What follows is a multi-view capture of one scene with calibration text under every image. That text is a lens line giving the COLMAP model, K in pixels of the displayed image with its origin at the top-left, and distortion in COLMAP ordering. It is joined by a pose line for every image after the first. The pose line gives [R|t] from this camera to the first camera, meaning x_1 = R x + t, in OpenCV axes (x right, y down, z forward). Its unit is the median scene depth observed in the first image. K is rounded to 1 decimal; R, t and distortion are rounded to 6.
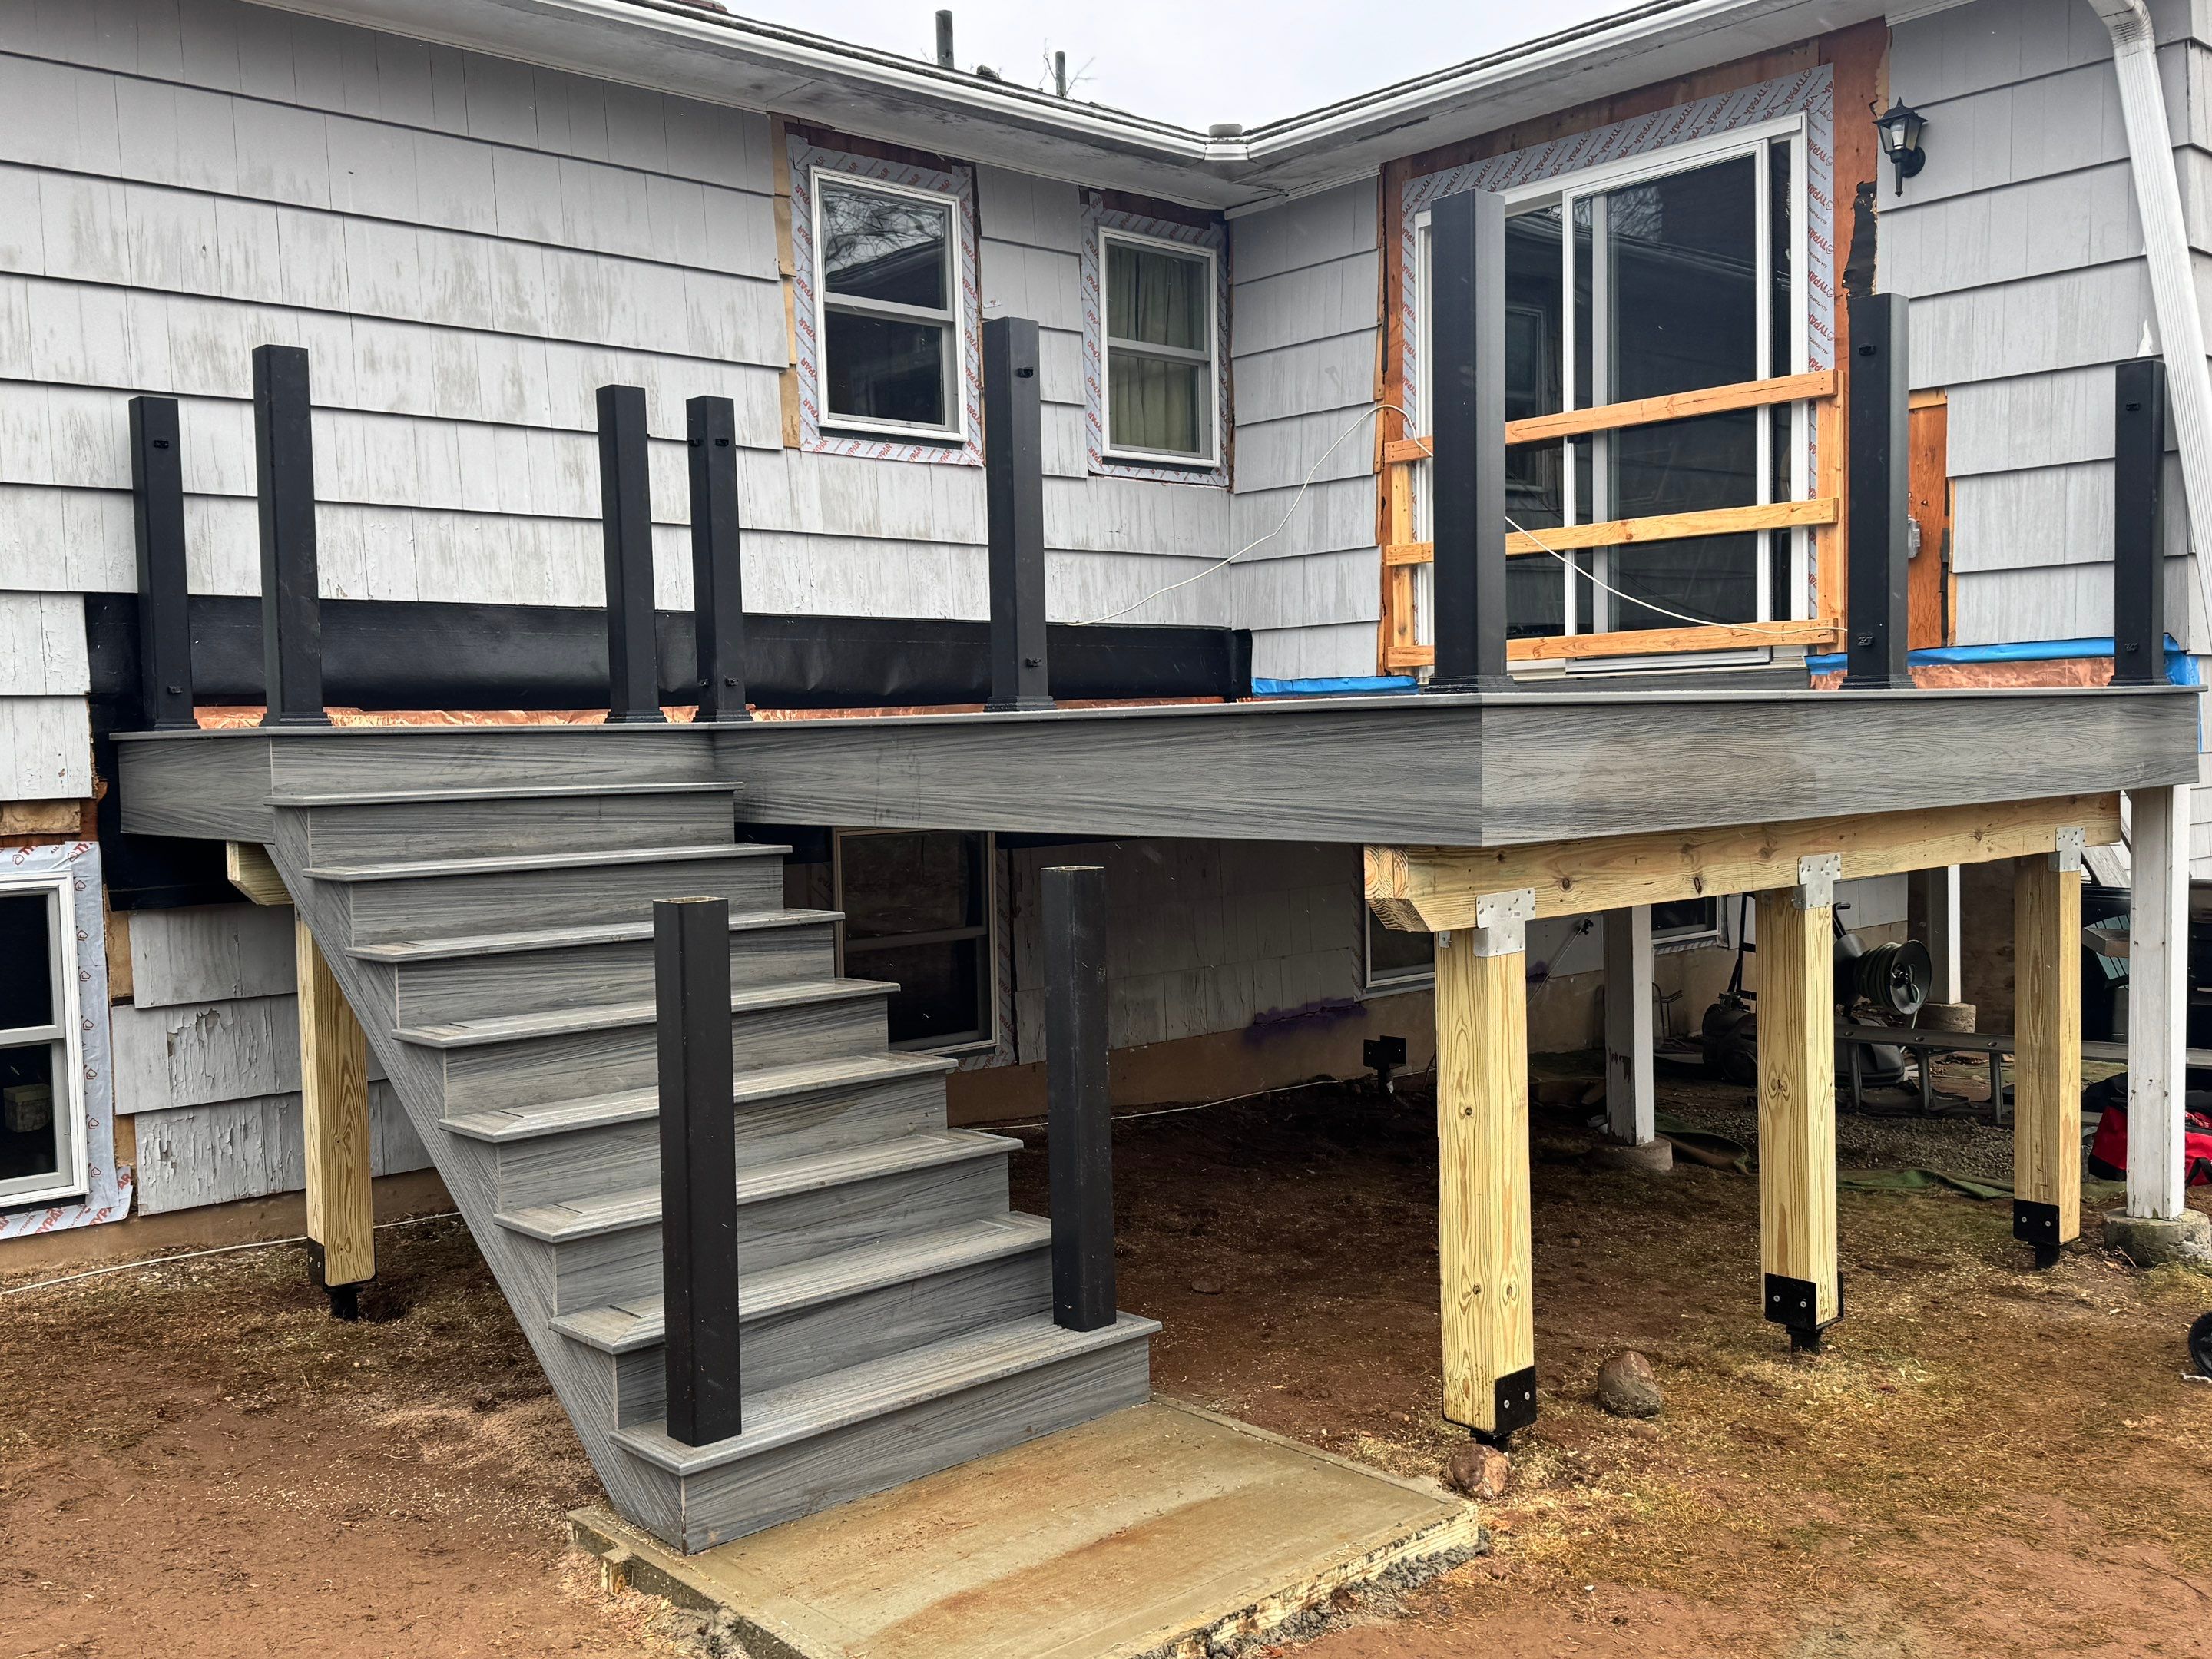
lens RADIAL K [[2038.4, 0, 1107.7], [0, 2038.4, 842.3], [0, 0, 1]] dist [0.037861, 0.000209]
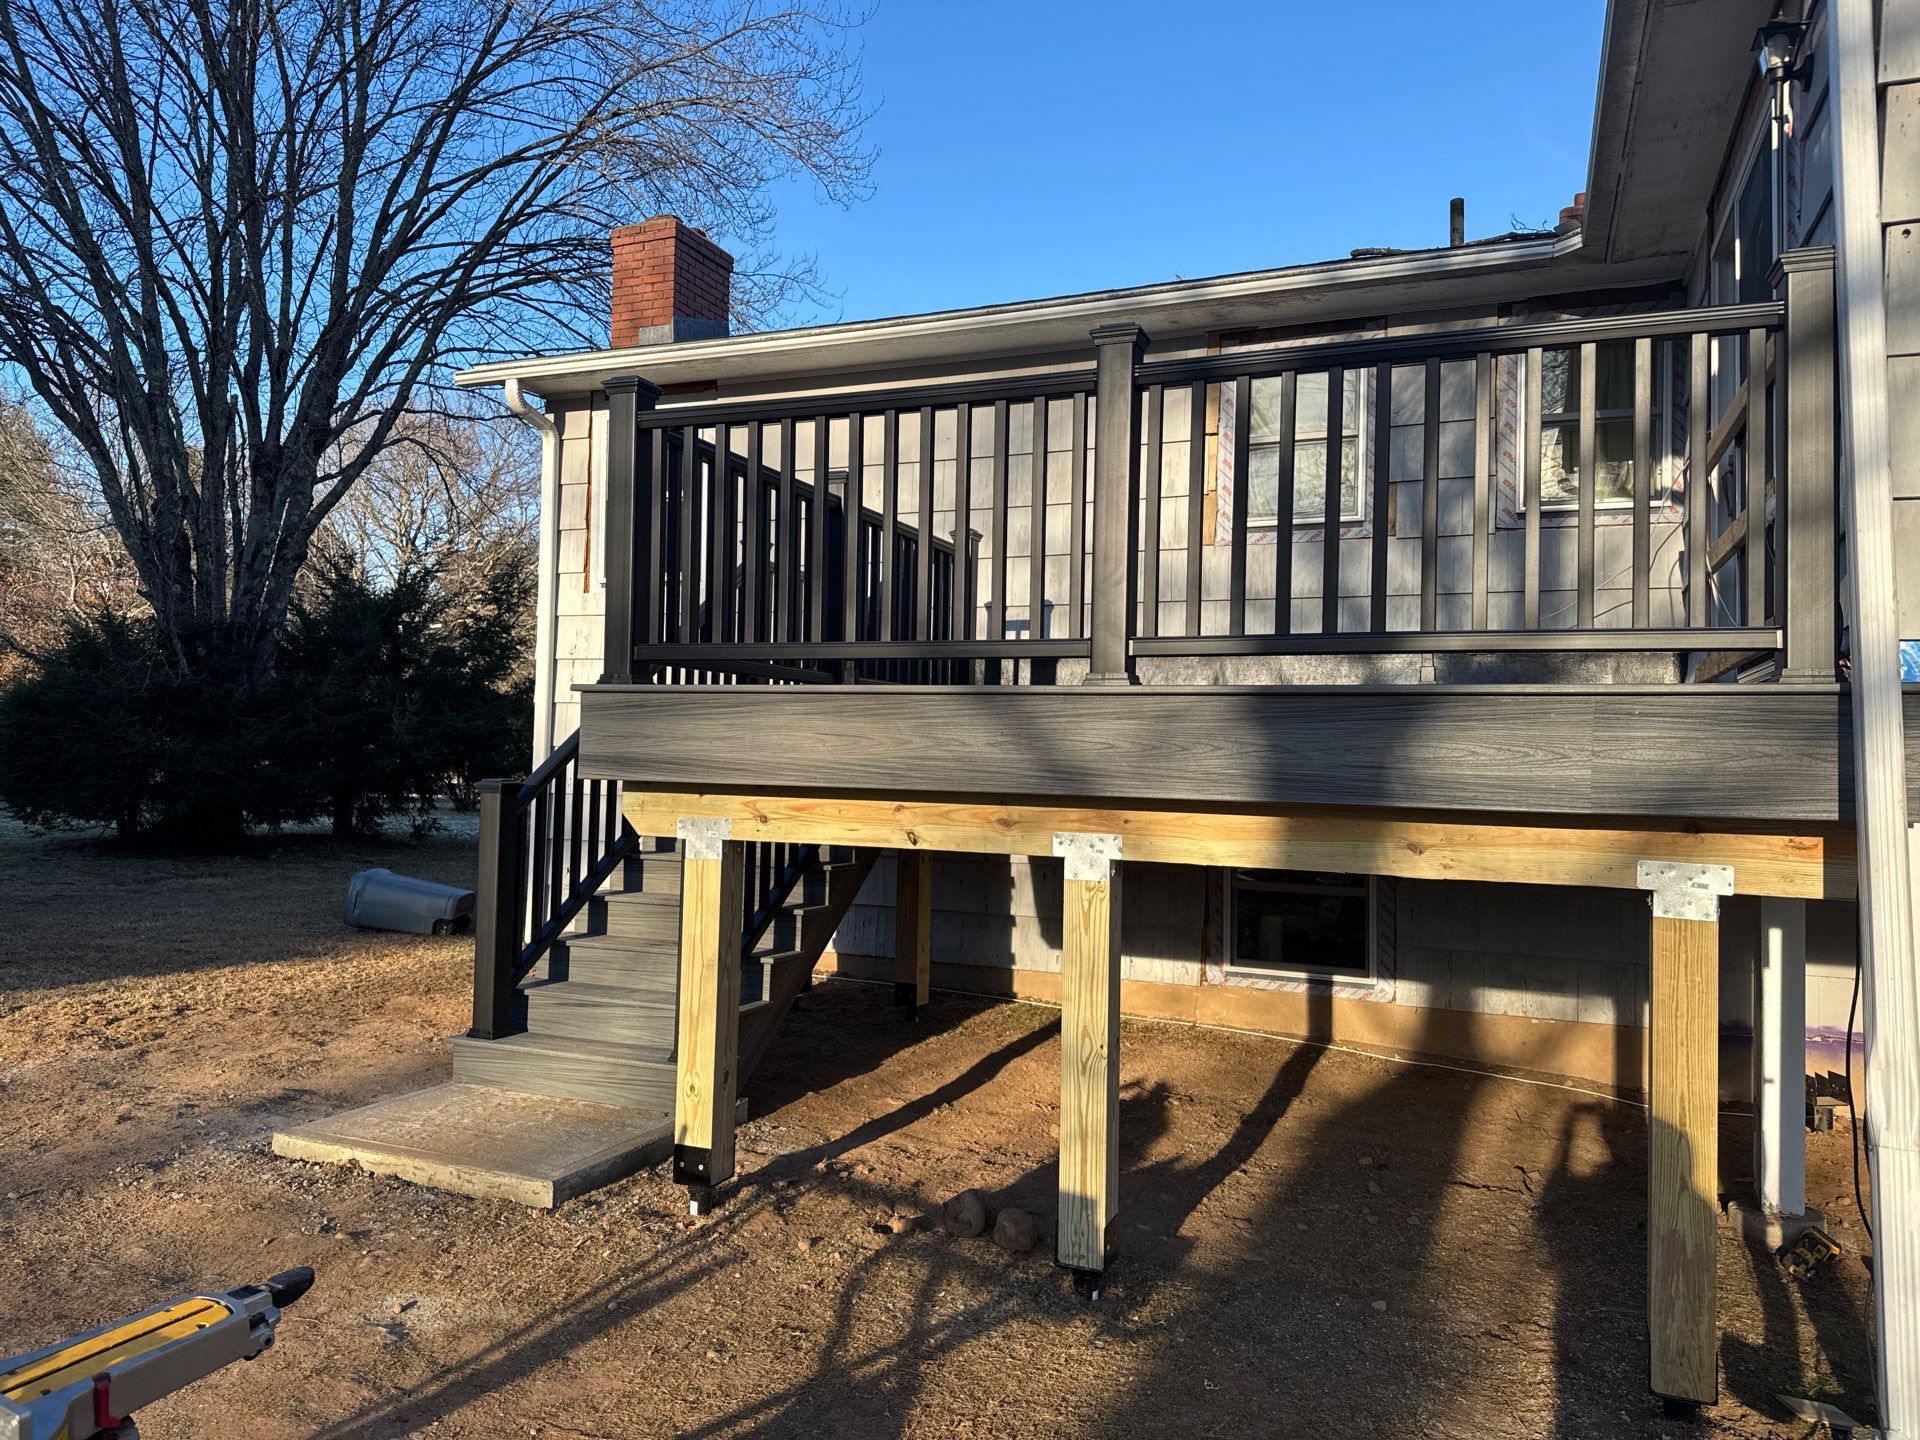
lens RADIAL K [[1350.9, 0, 960.0], [0, 1350.9, 720.0], [0, 0, 1]] dist [0.002815, 0.001365]
pose [[0.422194, 0.004845, -0.906492, 0.736142], [-0.079465, 0.996334, -0.031686, -0.019597], [0.903016, 0.085412, 0.421031, 0.467740]]
